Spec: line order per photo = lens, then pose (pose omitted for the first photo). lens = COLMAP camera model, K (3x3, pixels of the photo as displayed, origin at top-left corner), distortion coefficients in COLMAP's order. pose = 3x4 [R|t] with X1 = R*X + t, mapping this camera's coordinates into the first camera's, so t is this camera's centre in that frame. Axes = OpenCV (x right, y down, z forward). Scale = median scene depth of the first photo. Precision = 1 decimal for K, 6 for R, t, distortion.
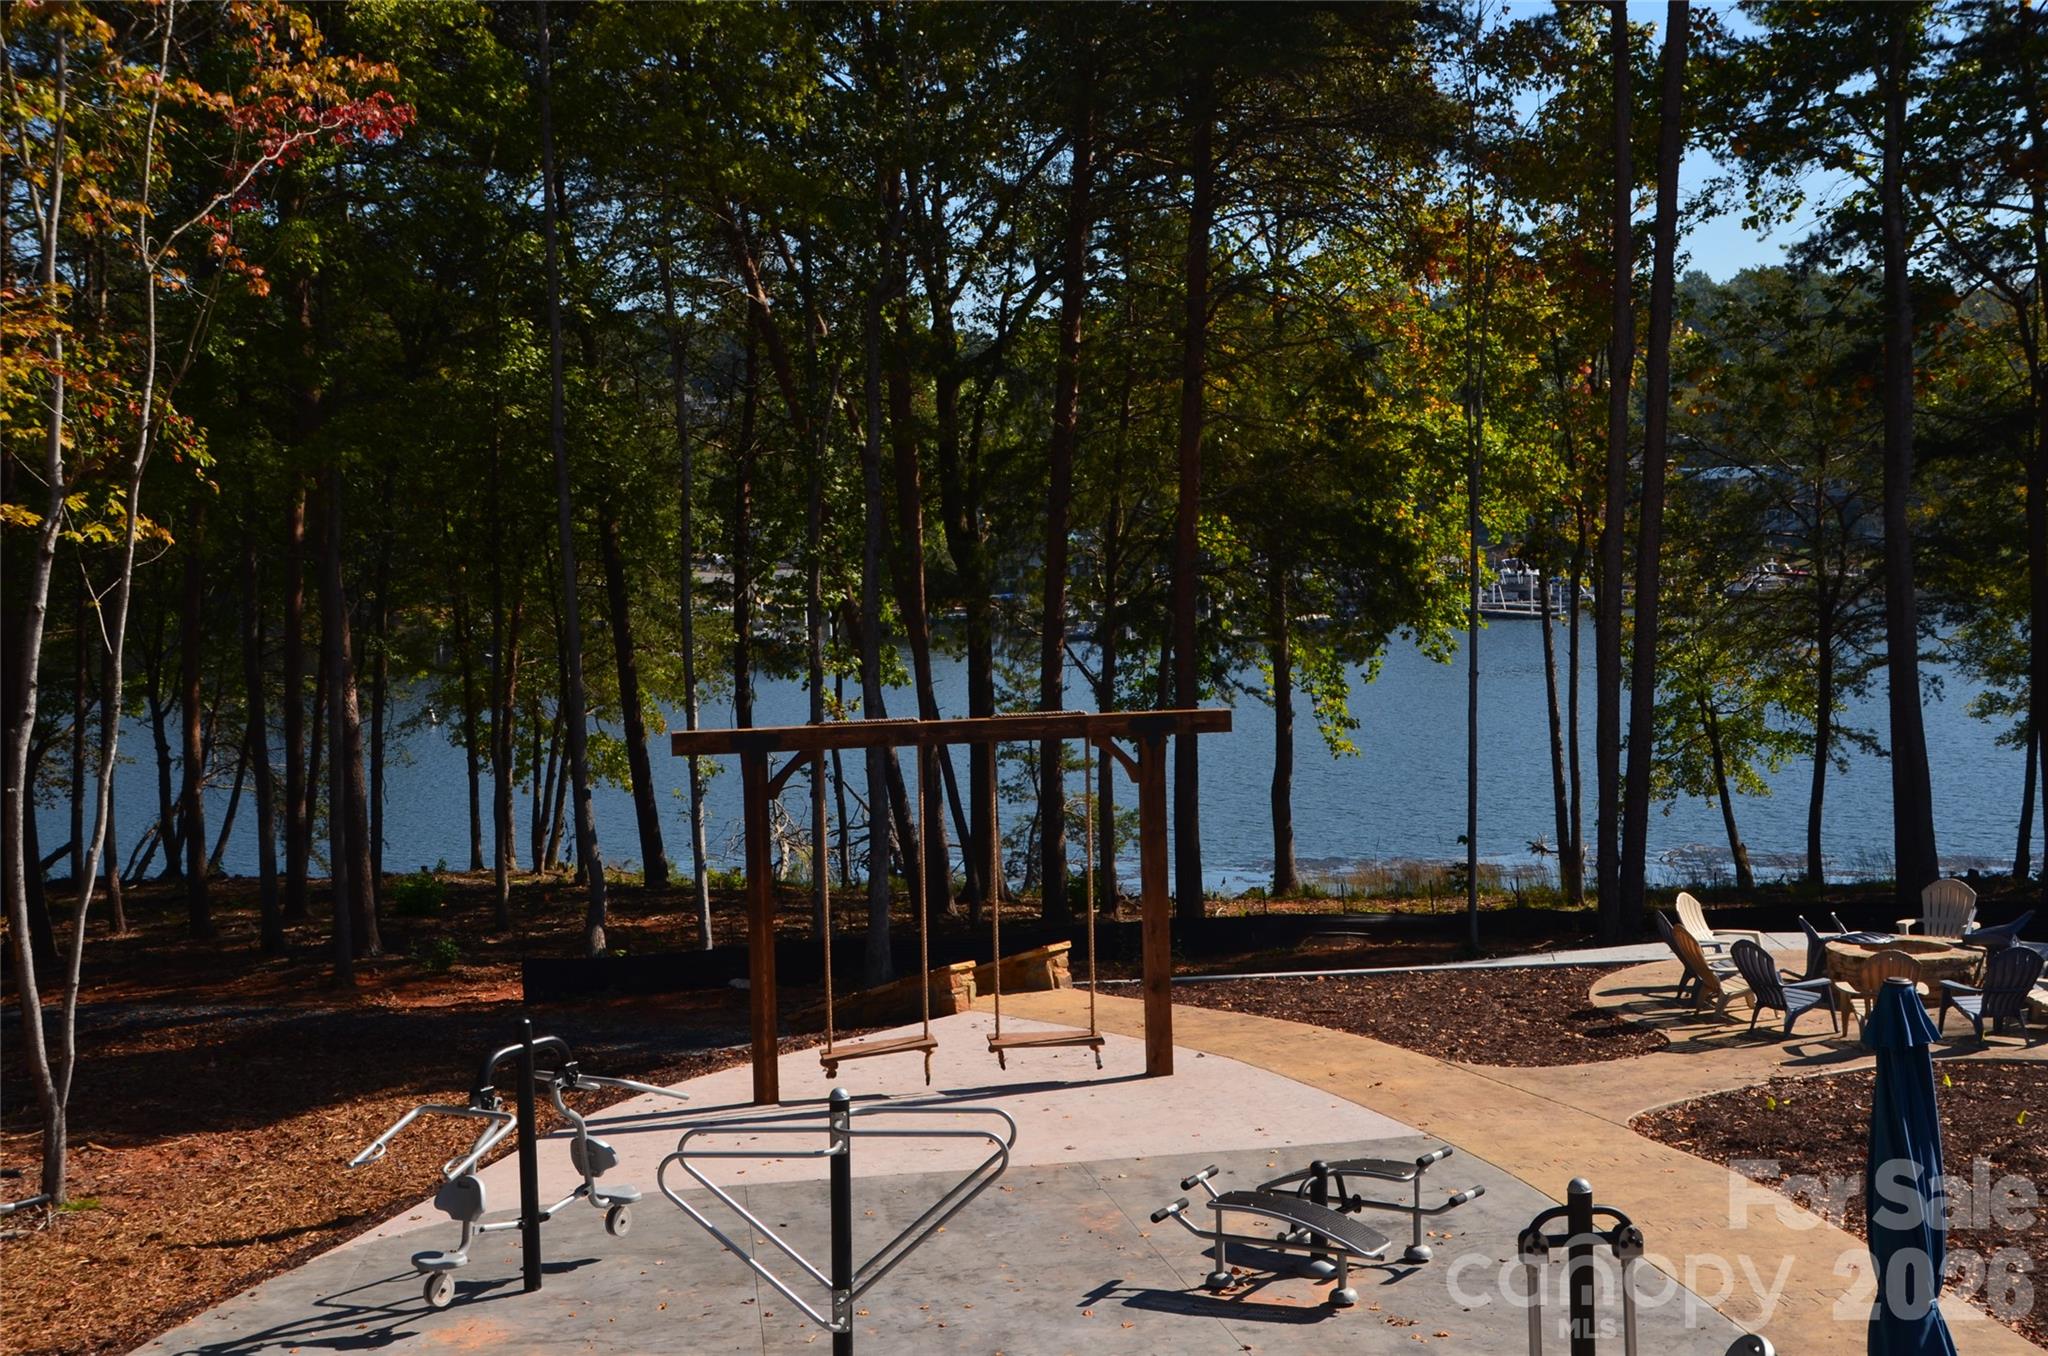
lens RADIAL K [[3050.4, 0, 1024.2], [0, 3050.4, 682.2], [0, 0, 1]] dist [0.198772, 0.000000]
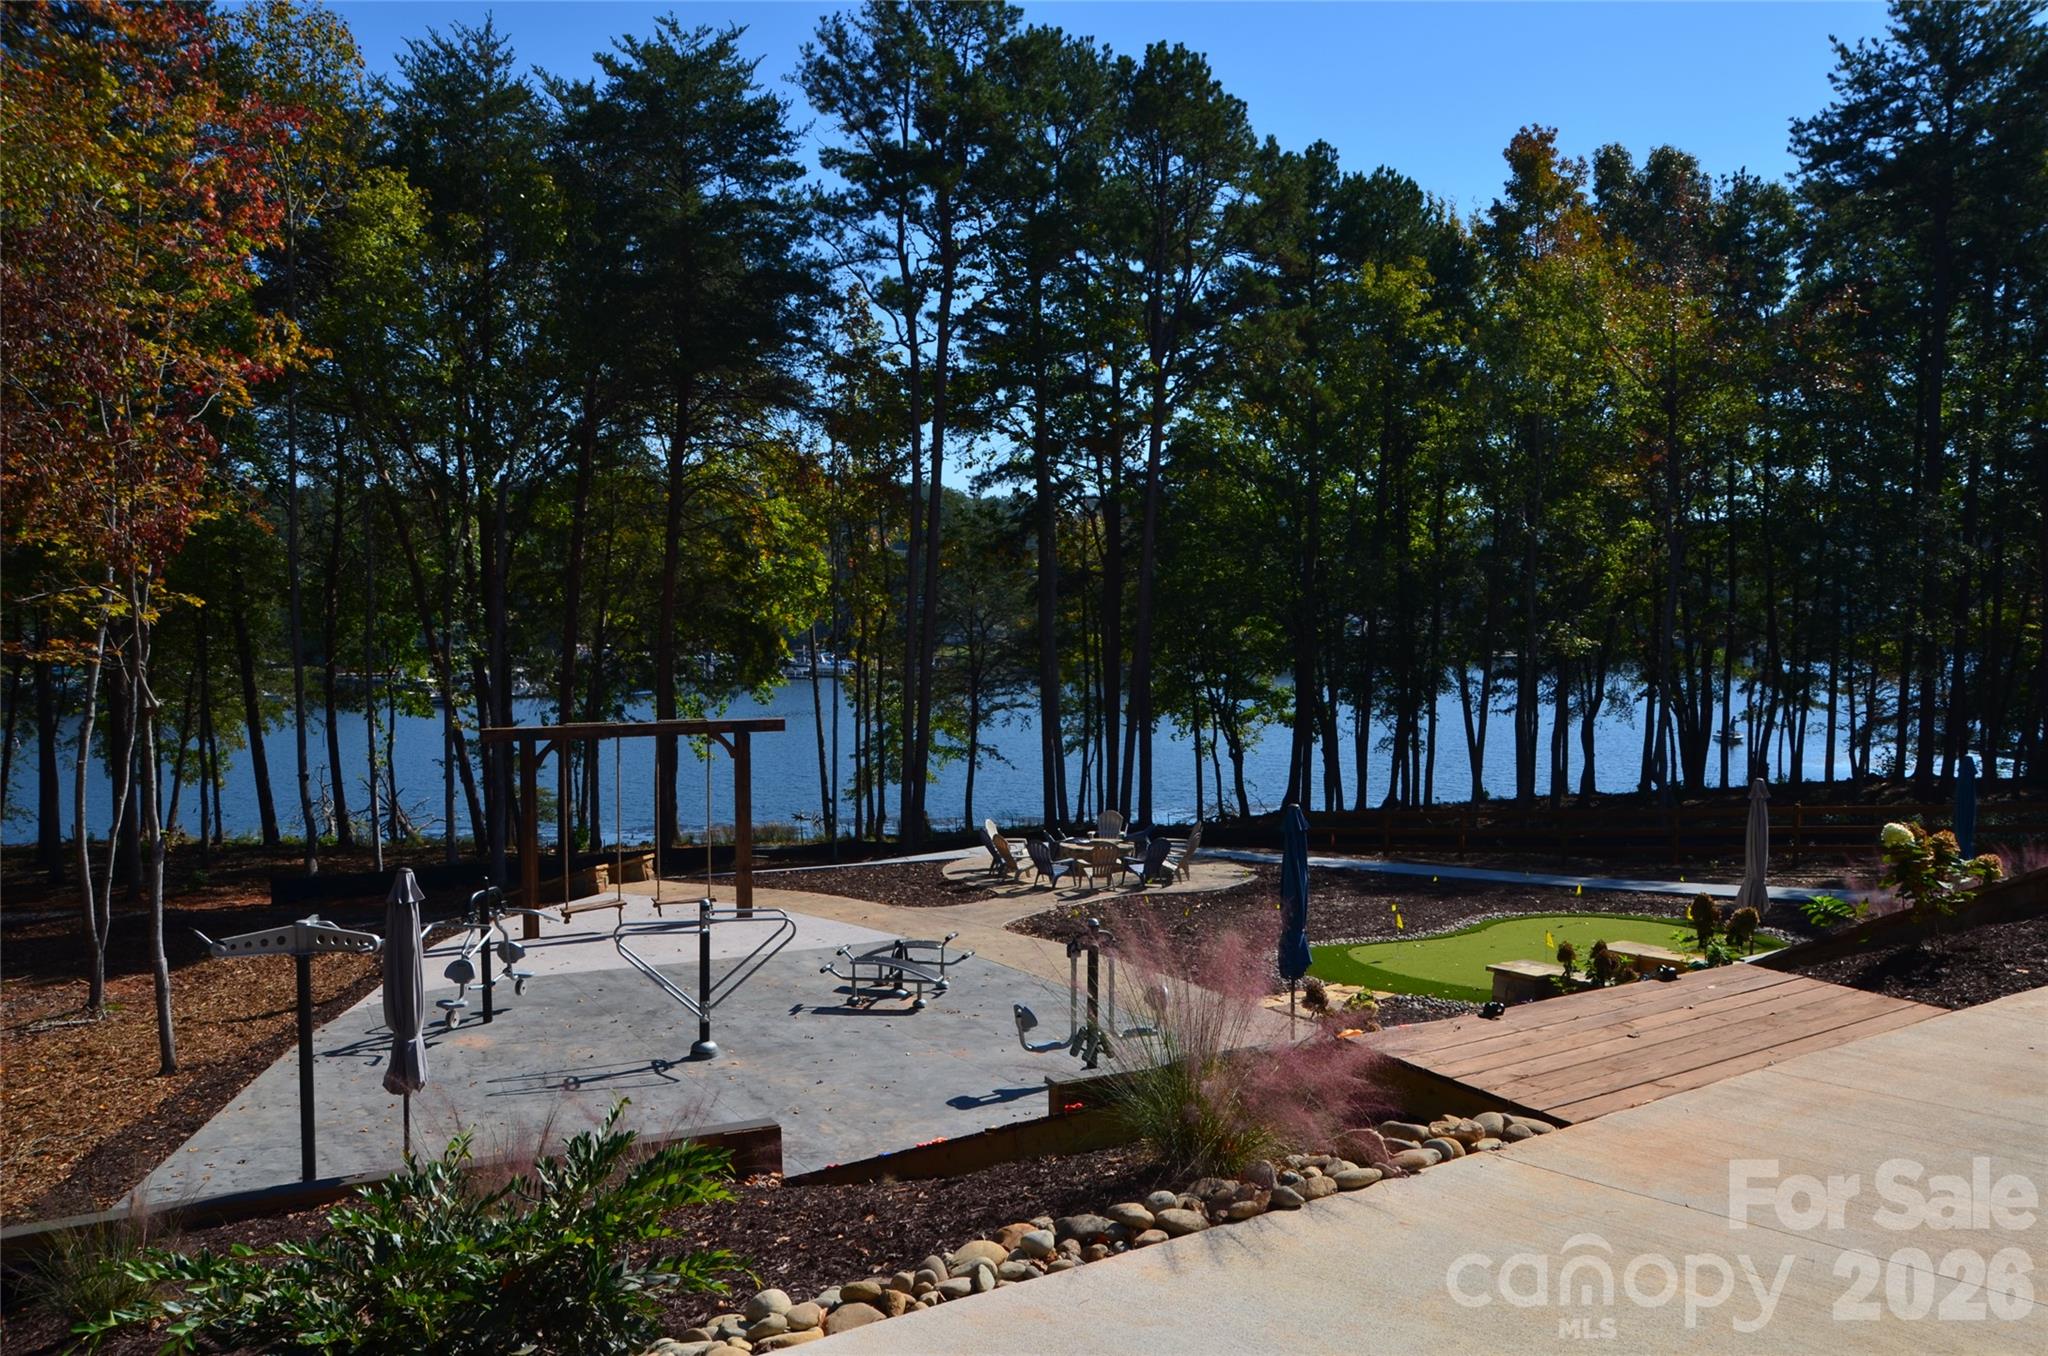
lens RADIAL K [[2019.5, 0, 1022.2], [0, 2019.5, 682.7], [0, 0, 1]] dist [-0.000477, 0.000000]
pose [[0.939164, 0.012515, 0.343240, -0.219965], [-0.003860, 0.999657, -0.025888, 0.018000], [-0.343446, 0.022988, 0.938891, -0.203146]]
